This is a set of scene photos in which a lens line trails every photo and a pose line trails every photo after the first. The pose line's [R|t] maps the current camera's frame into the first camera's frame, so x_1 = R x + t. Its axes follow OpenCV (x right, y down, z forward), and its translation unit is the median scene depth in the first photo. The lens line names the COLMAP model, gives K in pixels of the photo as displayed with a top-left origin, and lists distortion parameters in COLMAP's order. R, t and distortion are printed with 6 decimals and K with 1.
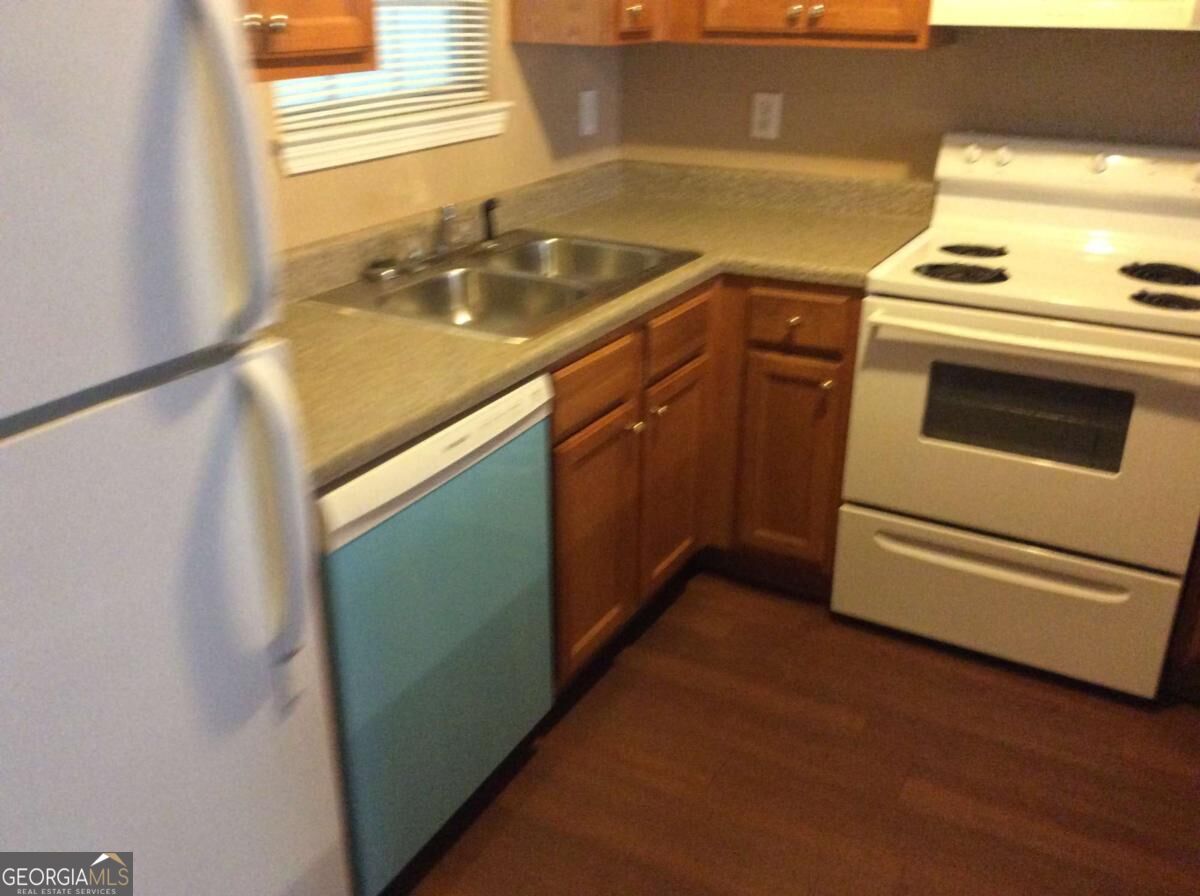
lens RADIAL K [[1103.7, 0, 589.8], [0, 1103.7, 441.1], [0, 0, 1]] dist [0.120669, -0.198457]
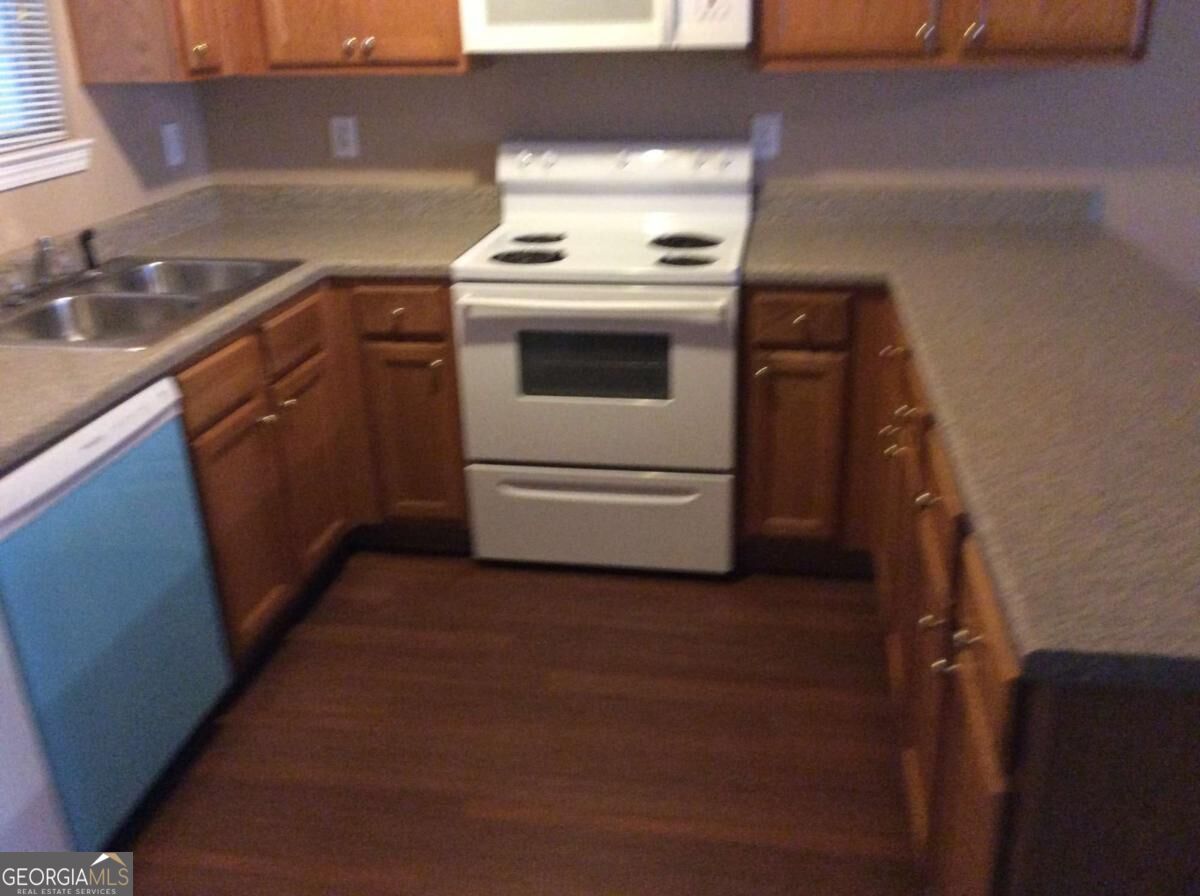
lens RADIAL K [[1090.7, 0, 618.7], [0, 1090.7, 450.4], [0, 0, 1]] dist [0.105682, -0.172328]
pose [[0.932227, -0.163564, 0.322800, 0.007930], [0.165712, 0.985950, 0.021018, 0.048243], [-0.321703, 0.033898, 0.946234, -0.147384]]
